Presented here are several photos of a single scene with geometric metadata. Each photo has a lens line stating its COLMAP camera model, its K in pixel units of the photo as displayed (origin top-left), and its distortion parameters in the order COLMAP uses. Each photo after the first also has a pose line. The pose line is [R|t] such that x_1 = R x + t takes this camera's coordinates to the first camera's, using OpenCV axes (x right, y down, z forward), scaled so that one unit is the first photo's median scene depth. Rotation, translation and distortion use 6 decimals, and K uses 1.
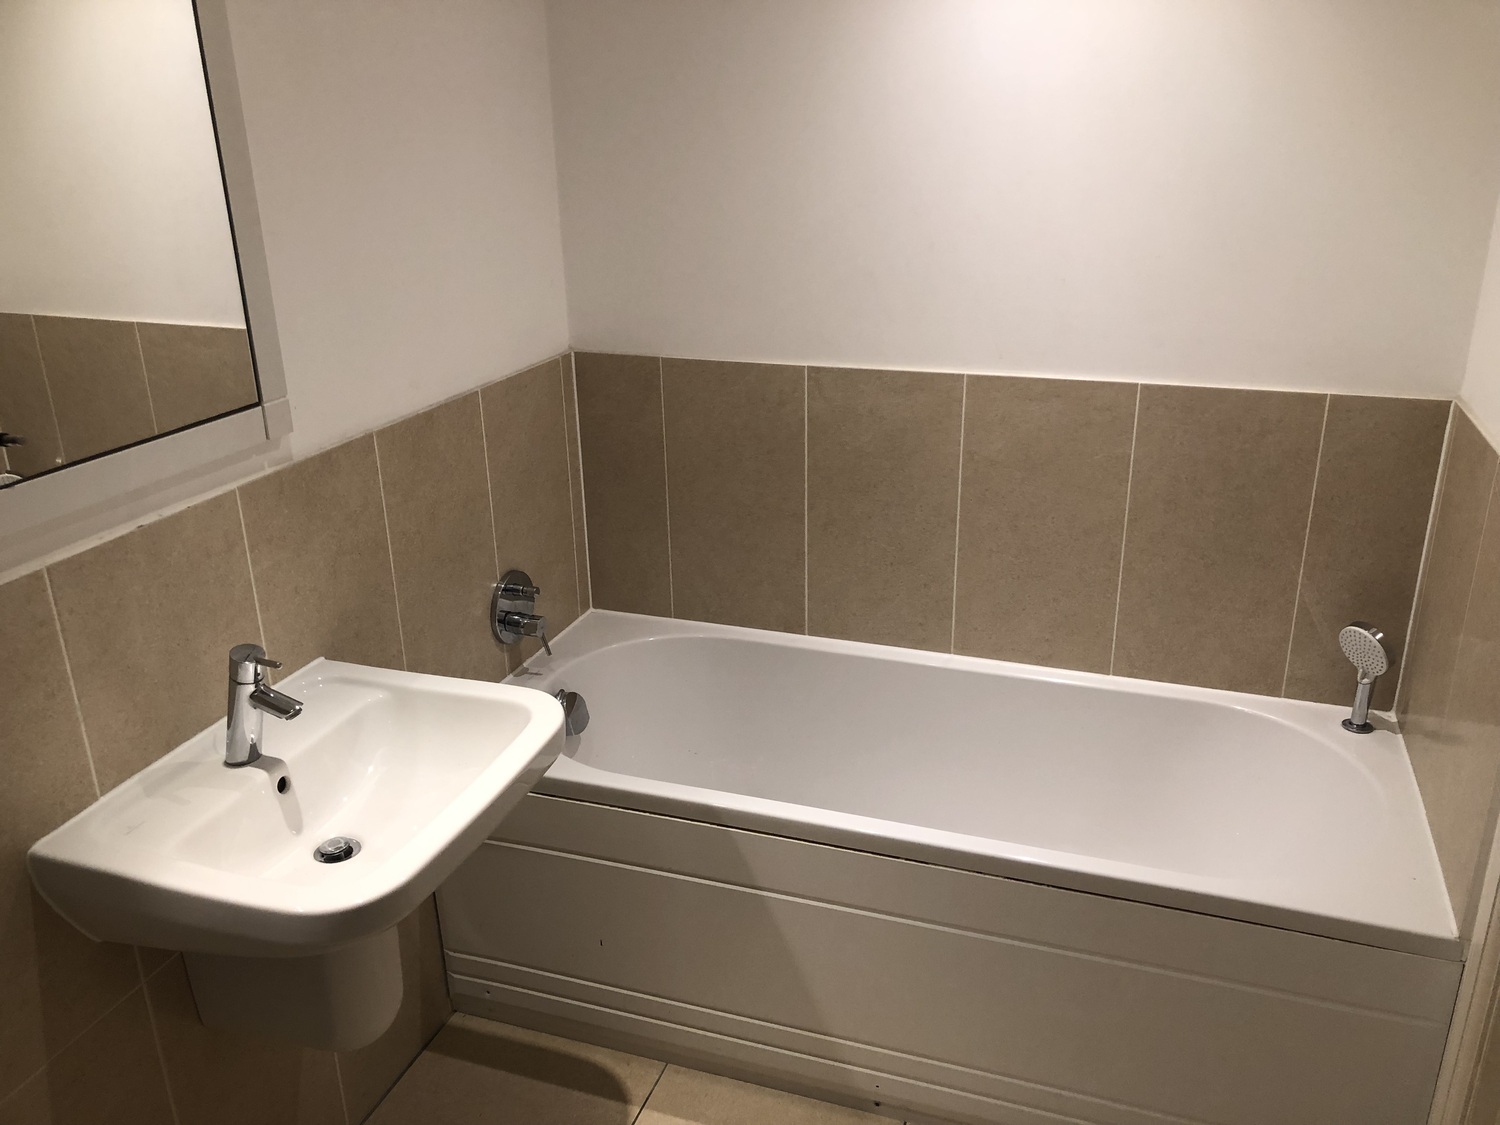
lens RADIAL K [[1205.9, 0, 703.5], [0, 1205.9, 564.0], [0, 0, 1]] dist [0.005546, -0.039131]
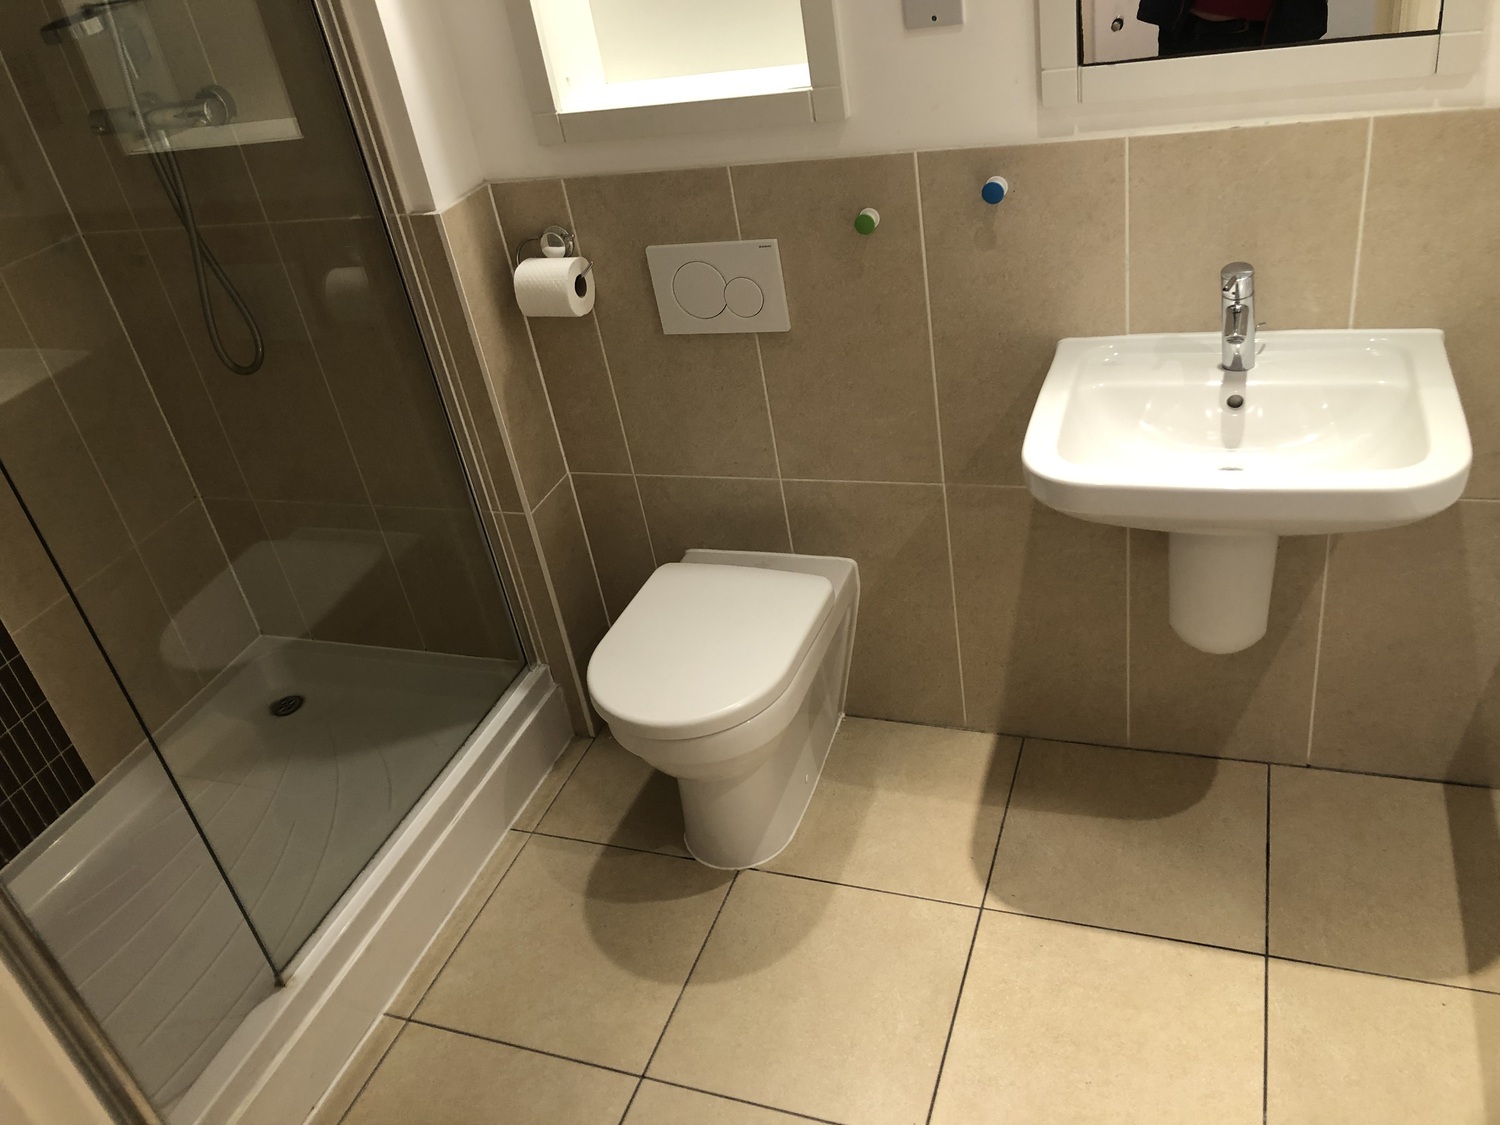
lens RADIAL K [[1205.9, 0, 703.5], [0, 1205.9, 564.0], [0, 0, 1]] dist [0.005546, -0.039131]
pose [[-0.027550, 0.555571, -0.831012, 0.648930], [-0.173426, 0.816064, 0.551328, -0.213911], [0.984461, 0.159309, 0.073868, 0.461462]]
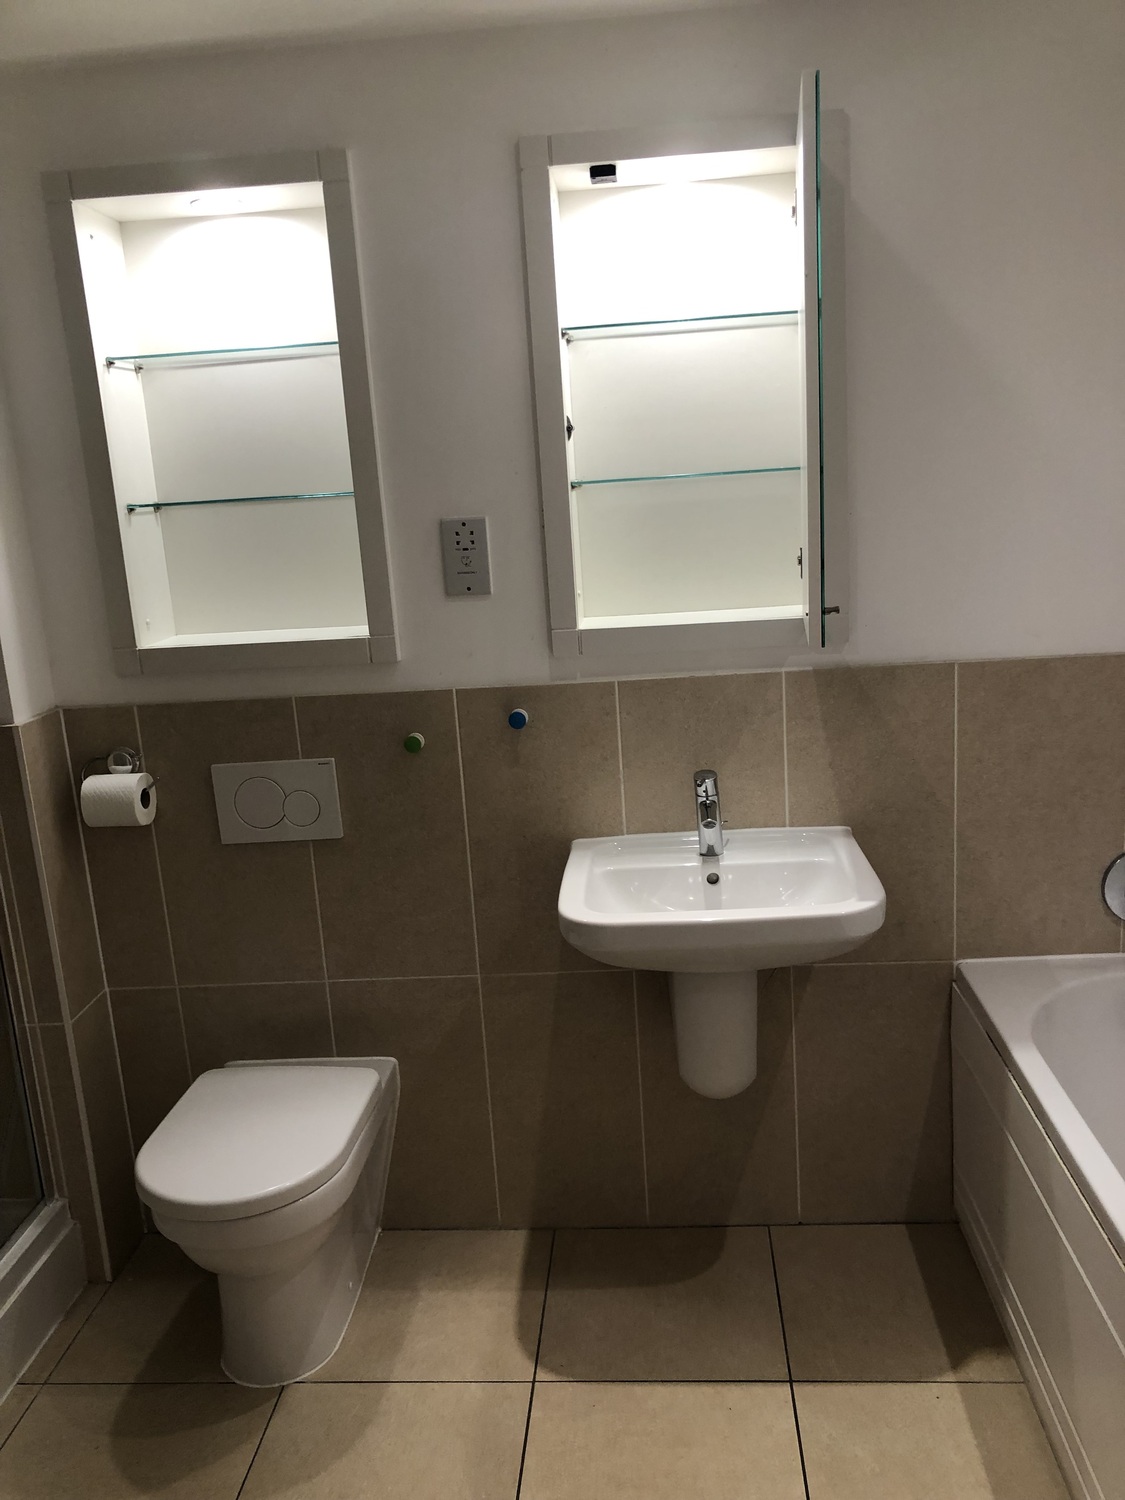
lens RADIAL K [[1205.9, 0, 562.5], [0, 1205.9, 750.0], [0, 0, 1]] dist [0.005546, -0.039131]
pose [[0.260597, 0.229341, -0.937812, 0.861277], [-0.280449, 0.947471, 0.153773, -0.121074], [0.923817, 0.222936, 0.311227, 0.371985]]
